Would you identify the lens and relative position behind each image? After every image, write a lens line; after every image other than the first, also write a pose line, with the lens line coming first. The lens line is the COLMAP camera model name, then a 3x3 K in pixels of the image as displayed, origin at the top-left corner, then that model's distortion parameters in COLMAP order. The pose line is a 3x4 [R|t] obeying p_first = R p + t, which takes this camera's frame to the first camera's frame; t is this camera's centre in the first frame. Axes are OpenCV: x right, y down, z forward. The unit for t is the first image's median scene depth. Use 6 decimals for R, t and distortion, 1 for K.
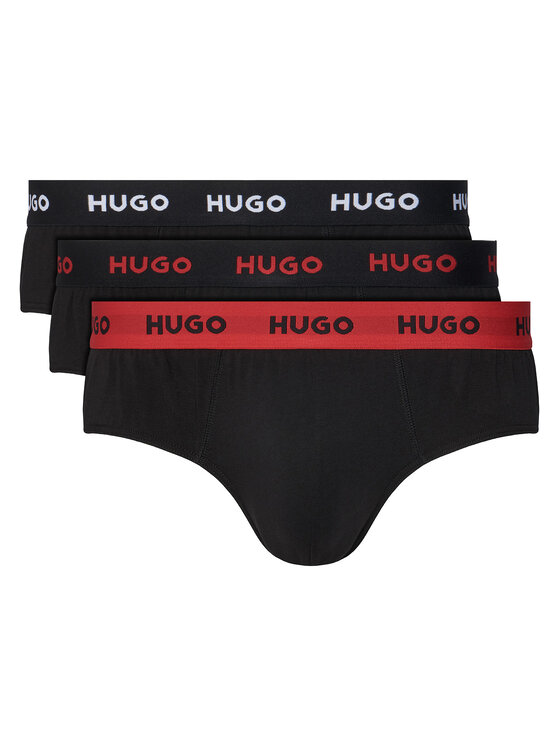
lens RADIAL K [[3185.2, 0, 280.0], [0, 3185.2, 373.0], [0, 0, 1]] dist [-0.102182, -0.338552]
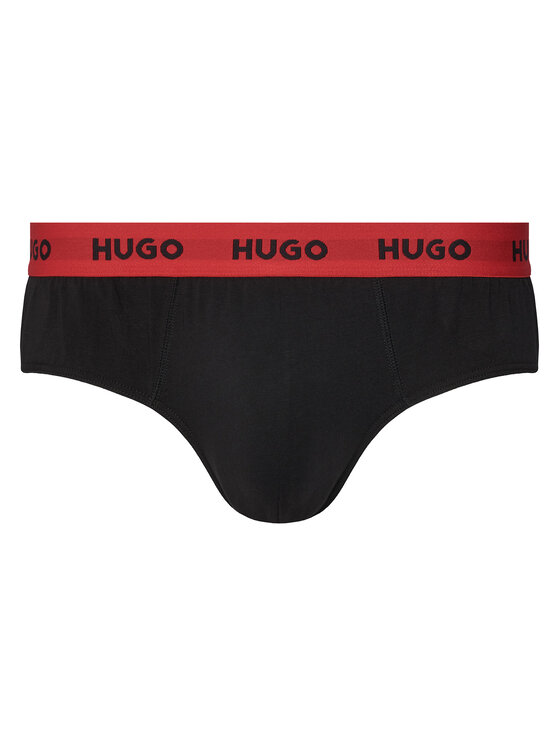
lens RADIAL K [[3213.4, 0, 280.0], [0, 3213.4, 373.0], [0, 0, 1]] dist [0.003448, -0.006187]
pose [[0.999909, -0.000474, 0.013492, -0.002108], [0.000161, 0.999731, 0.023194, -0.001535], [-0.013500, -0.023190, 0.999640, 0.111379]]
